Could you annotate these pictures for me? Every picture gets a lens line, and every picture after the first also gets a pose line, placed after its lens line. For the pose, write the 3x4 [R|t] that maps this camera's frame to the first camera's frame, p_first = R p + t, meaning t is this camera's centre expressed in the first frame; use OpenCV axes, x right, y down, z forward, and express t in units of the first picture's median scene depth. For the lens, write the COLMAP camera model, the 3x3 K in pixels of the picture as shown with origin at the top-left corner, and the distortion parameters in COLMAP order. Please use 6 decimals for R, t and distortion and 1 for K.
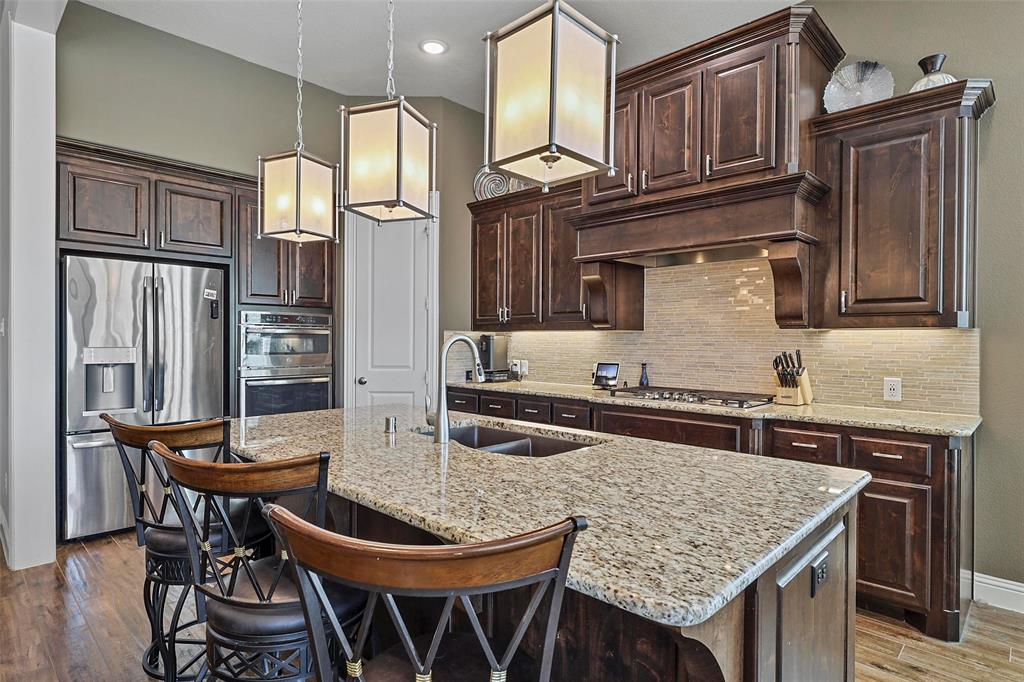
lens RADIAL K [[543.0, 0, 517.6], [0, 543.0, 345.7], [0, 0, 1]] dist [0.000492, -0.000470]
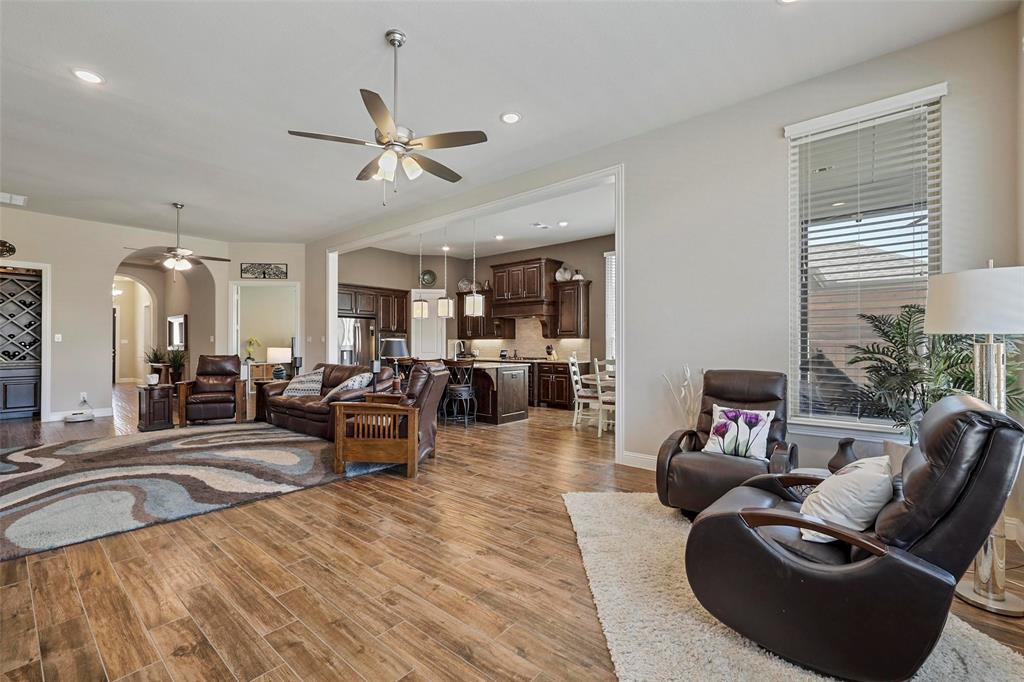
lens RADIAL K [[430.7, 0, 513.0], [0, 430.7, 346.7], [0, 0, 1]] dist [0.000300, 0.000038]
pose [[0.997891, -0.001646, 0.064885, 0.069279], [0.002450, 0.999921, -0.012320, 0.049096], [-0.064859, 0.012453, 0.997817, -1.583147]]
